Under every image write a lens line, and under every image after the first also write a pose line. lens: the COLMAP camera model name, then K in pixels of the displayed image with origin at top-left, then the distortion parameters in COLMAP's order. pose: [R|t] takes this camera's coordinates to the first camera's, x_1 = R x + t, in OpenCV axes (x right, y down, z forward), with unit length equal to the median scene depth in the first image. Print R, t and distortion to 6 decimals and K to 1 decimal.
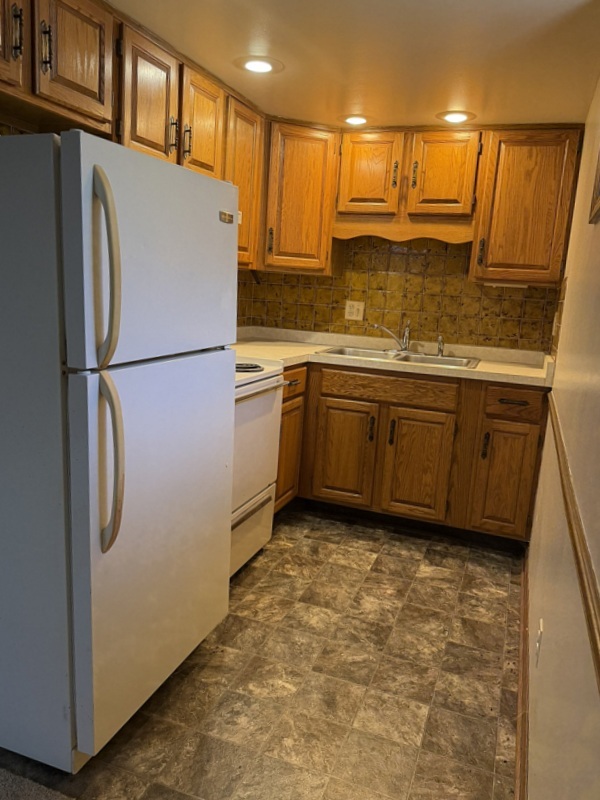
lens RADIAL K [[625.4, 0, 303.2], [0, 625.4, 391.8], [0, 0, 1]] dist [0.047497, -0.010029]
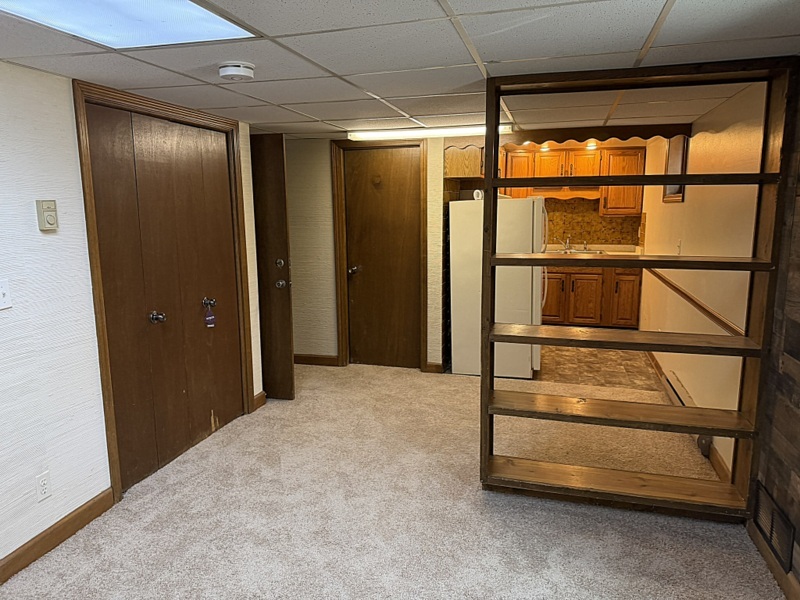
lens RADIAL K [[569.9, 0, 396.5], [0, 569.9, 293.1], [0, 0, 1]] dist [0.053987, -0.021095]
pose [[0.995115, -0.081900, 0.055121, -0.600447], [0.082525, 0.996547, -0.009154, 0.056507], [-0.054181, 0.013658, 0.998438, -1.005858]]
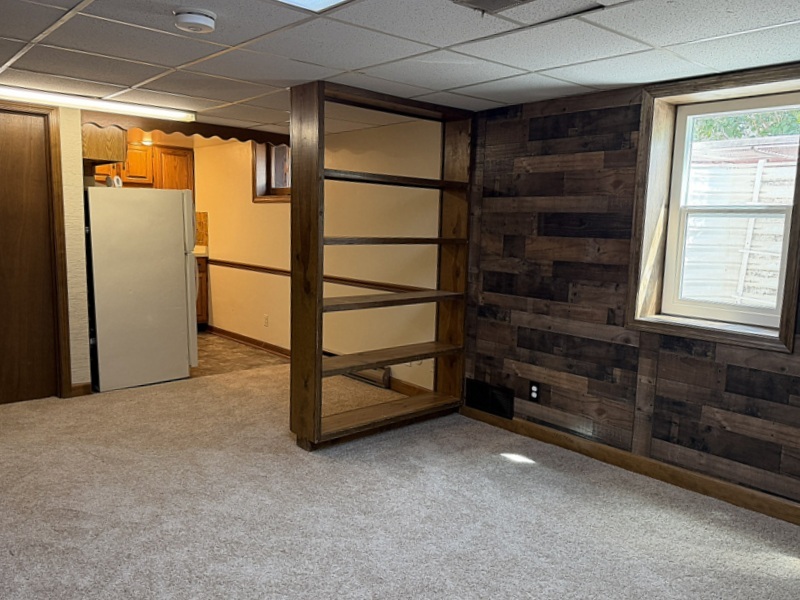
lens RADIAL K [[625.4, 0, 402.2], [0, 625.4, 302.5], [0, 0, 1]] dist [0.047497, -0.010029]
pose [[0.478256, -0.166836, 0.862228, -1.279052], [0.154620, 0.982449, 0.104334, 0.025744], [-0.864502, 0.083420, 0.495658, -0.791589]]
